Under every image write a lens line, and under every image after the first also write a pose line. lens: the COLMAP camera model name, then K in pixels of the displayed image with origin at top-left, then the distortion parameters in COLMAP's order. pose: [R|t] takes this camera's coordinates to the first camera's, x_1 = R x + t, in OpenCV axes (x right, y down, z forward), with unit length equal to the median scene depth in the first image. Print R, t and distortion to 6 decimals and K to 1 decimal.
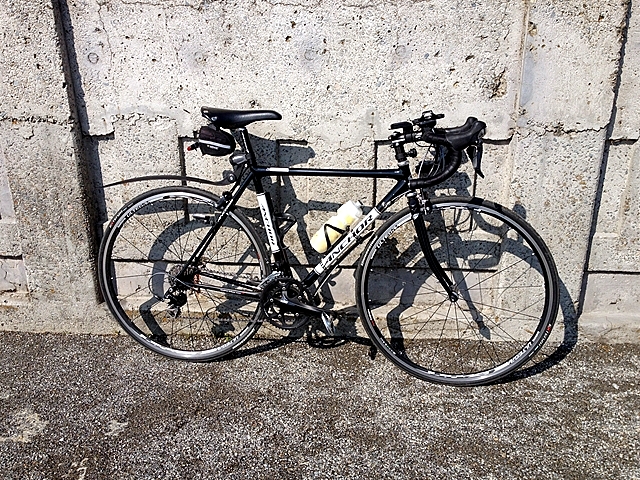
lens RADIAL K [[599.1, 0, 320.0], [0, 599.1, 240.0], [0, 0, 1]] dist [0.077764, -0.007396]
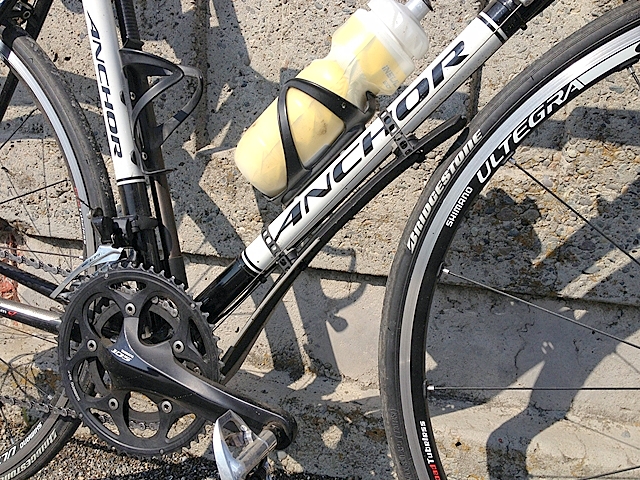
lens RADIAL K [[599.1, 0, 320.0], [0, 599.1, 240.0], [0, 0, 1]] dist [0.077764, -0.007396]
pose [[0.984286, 0.088812, -0.152621, 0.064656], [-0.104162, 0.989945, -0.095700, 0.061335], [0.142587, 0.110093, 0.983640, 0.672520]]
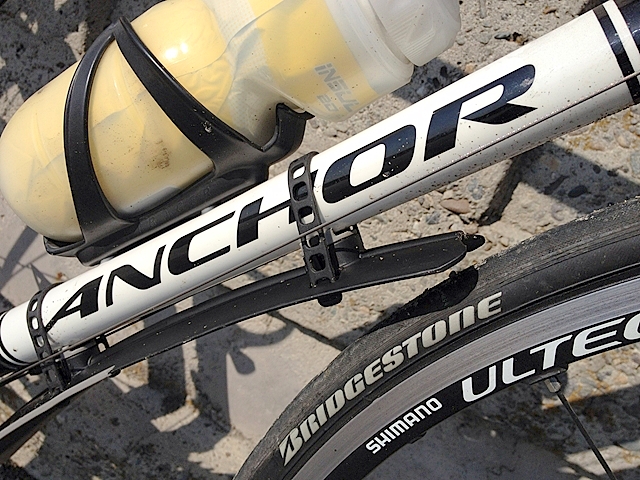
lens RADIAL K [[616.7, 0, 320.0], [0, 616.7, 240.0], [0, 0, 1]] dist [0.014491, 0.004616]
pose [[0.907797, 0.393229, -0.145863, 0.071066], [-0.380983, 0.918571, 0.105258, -0.013877], [0.175376, -0.039982, 0.983689, 0.803009]]
